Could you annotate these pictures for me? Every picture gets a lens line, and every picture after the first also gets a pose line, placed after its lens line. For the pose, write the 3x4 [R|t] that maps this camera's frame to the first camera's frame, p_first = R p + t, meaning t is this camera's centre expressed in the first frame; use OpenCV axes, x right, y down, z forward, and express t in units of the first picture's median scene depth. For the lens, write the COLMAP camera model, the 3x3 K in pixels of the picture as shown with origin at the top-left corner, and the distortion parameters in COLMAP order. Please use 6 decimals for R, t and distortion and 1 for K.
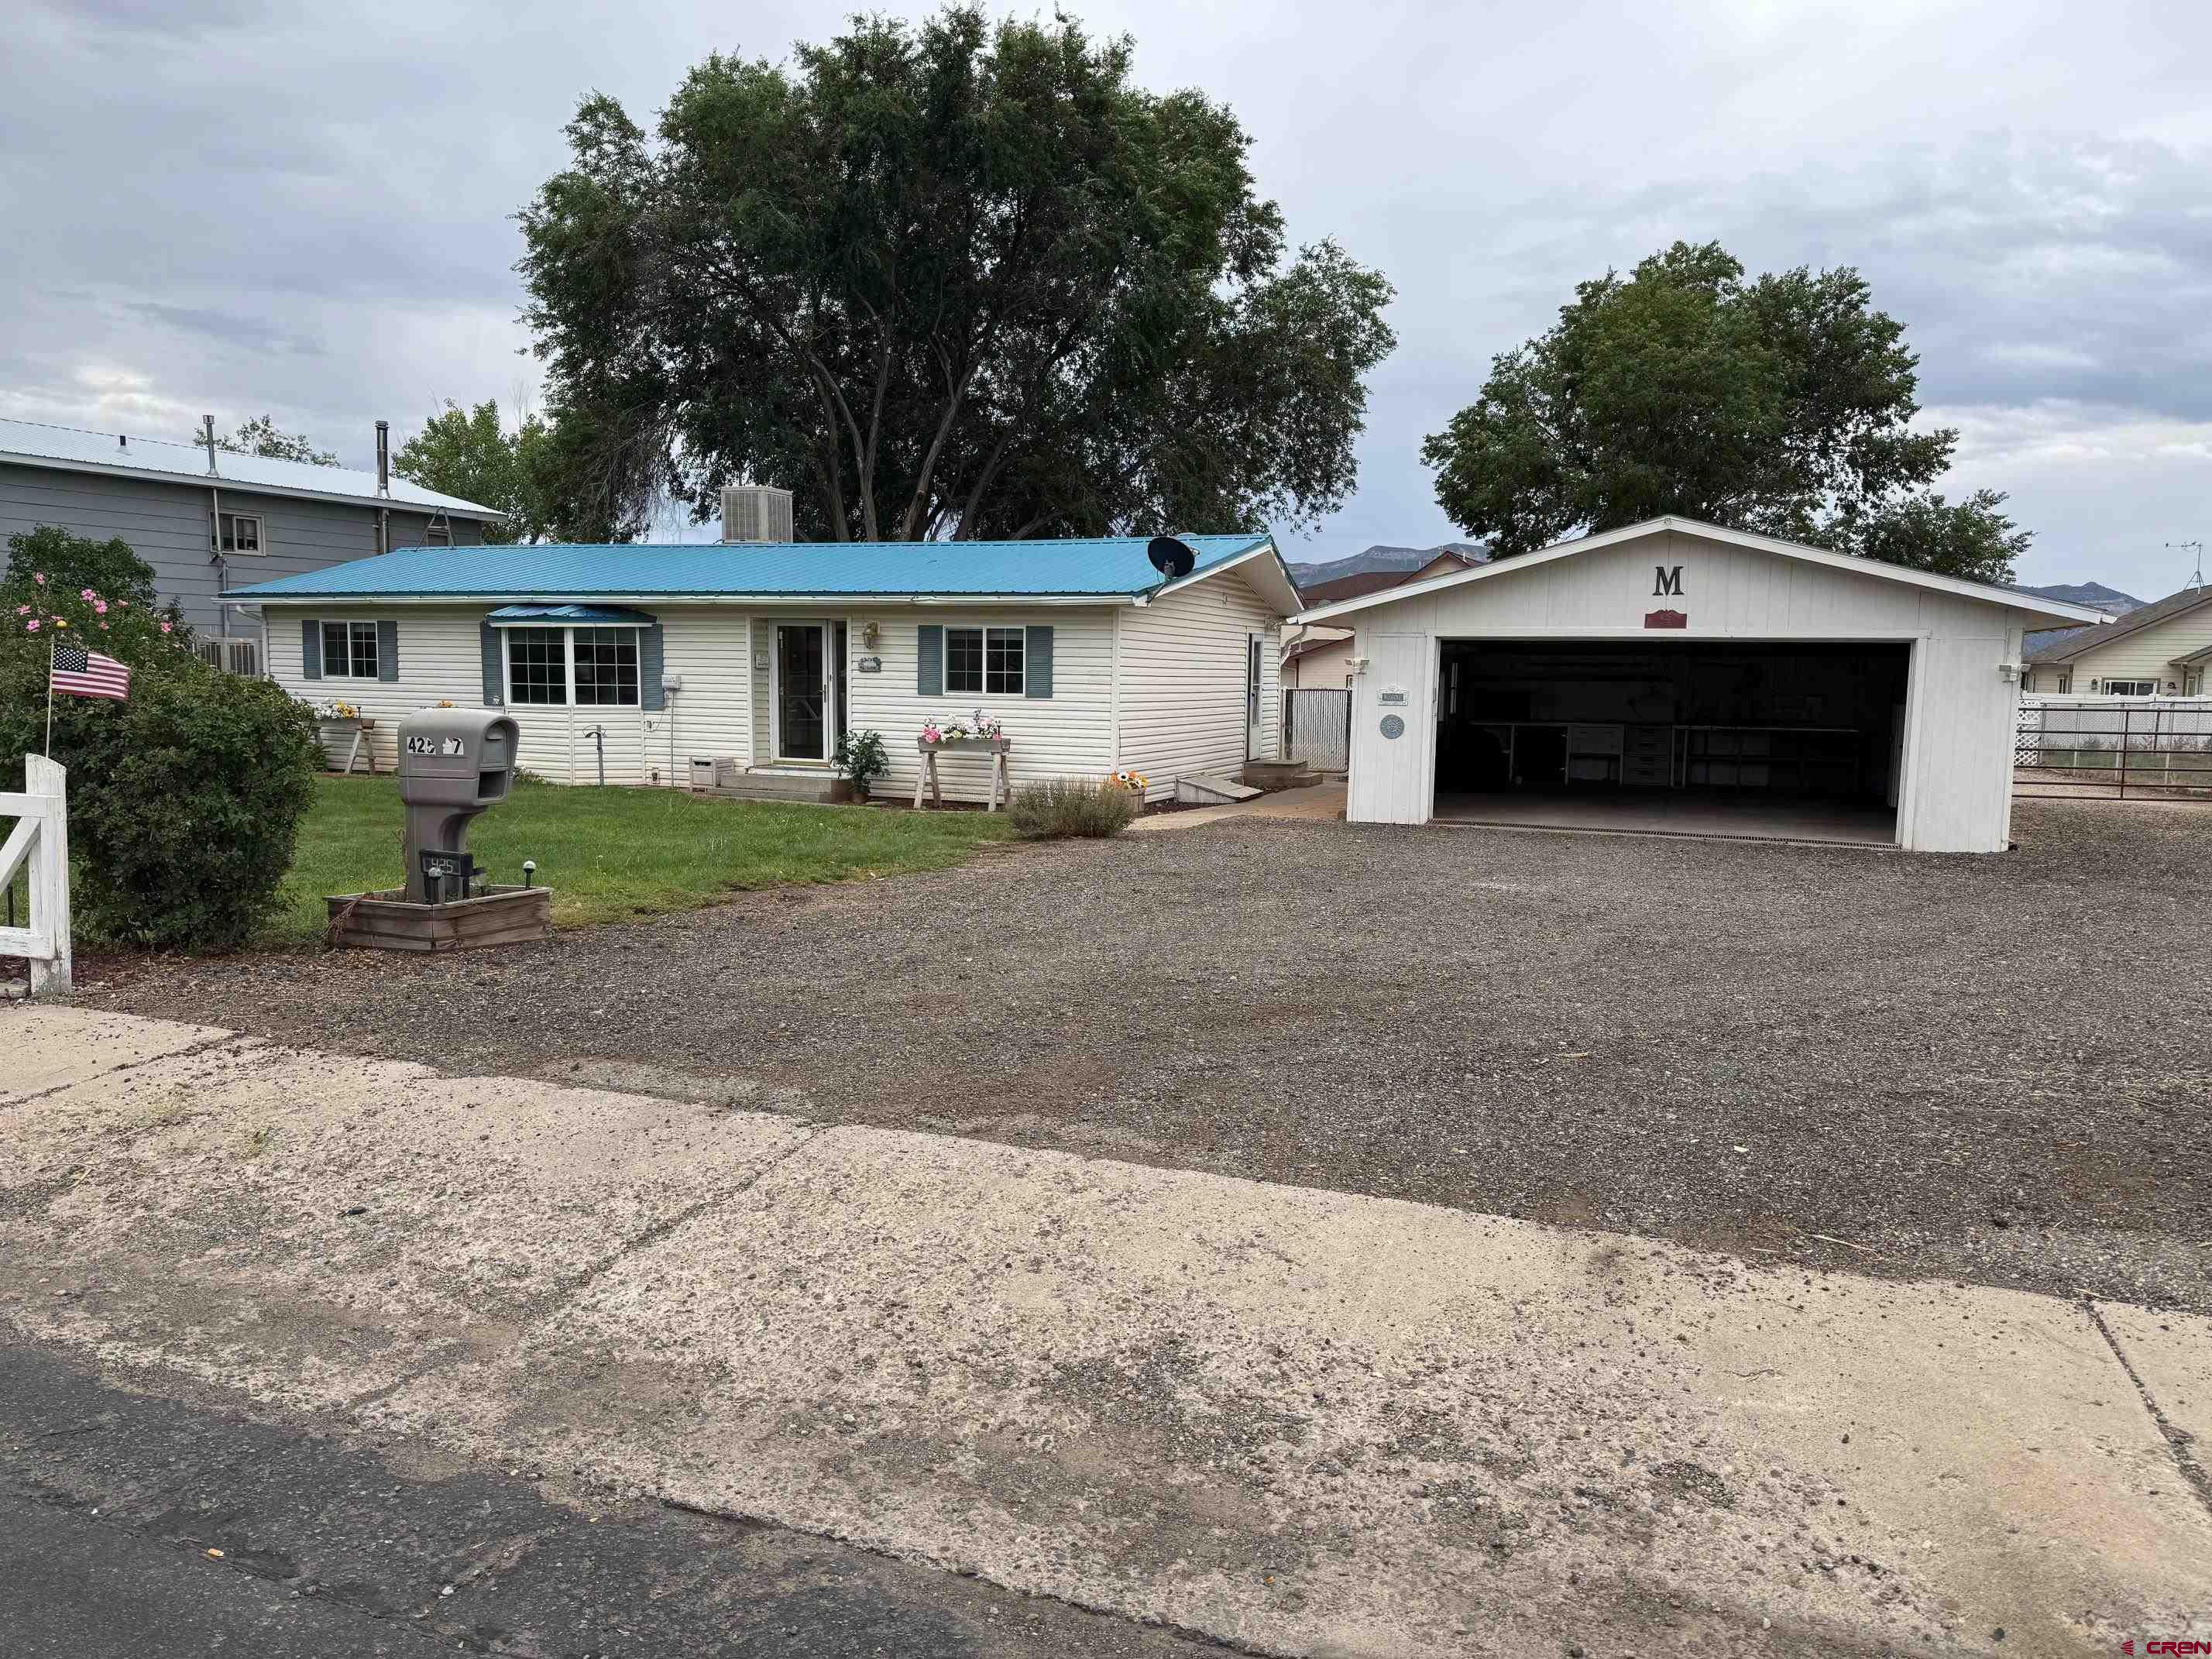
lens RADIAL K [[1528.5, 0, 1133.8], [0, 1528.5, 846.0], [0, 0, 1]] dist [0.136766, -0.243525]
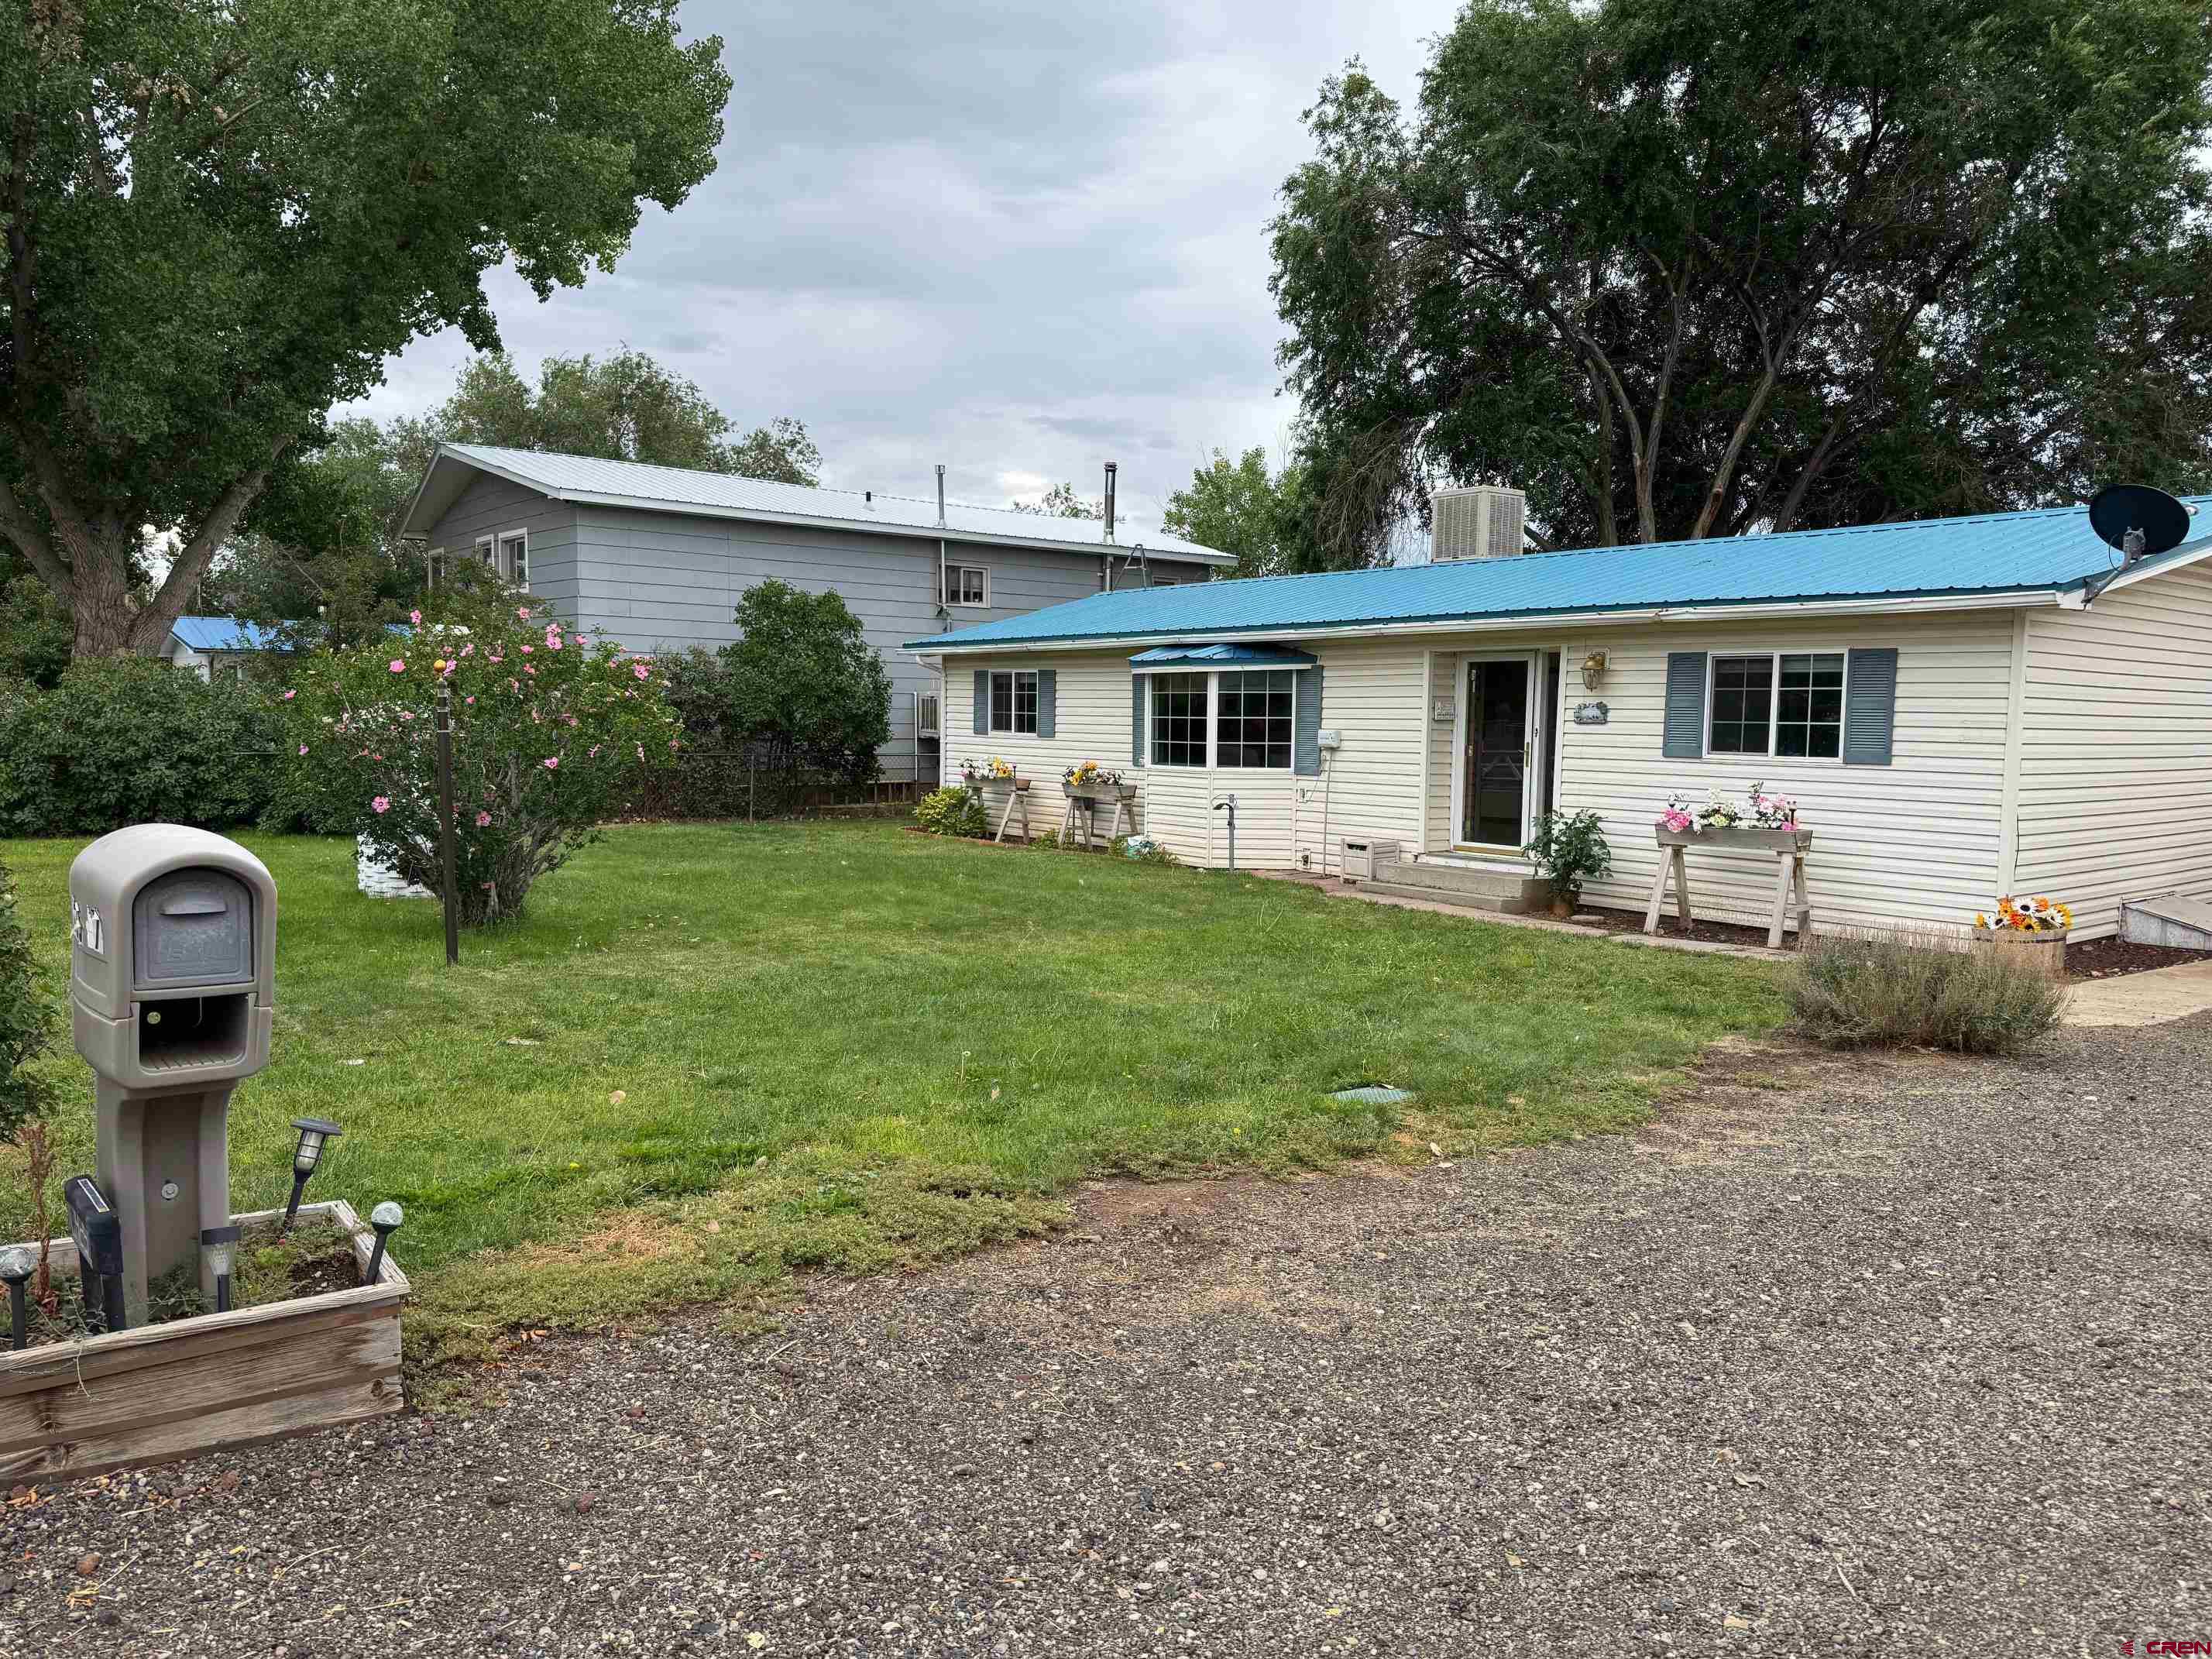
lens RADIAL K [[1534.1, 0, 1081.7], [0, 1534.1, 836.8], [0, 0, 1]] dist [0.071961, -0.105994]
pose [[0.858103, 0.036989, -0.512144, -0.011545], [-0.056485, 0.998149, -0.022552, -0.033273], [0.510362, 0.048281, 0.858603, 0.283185]]
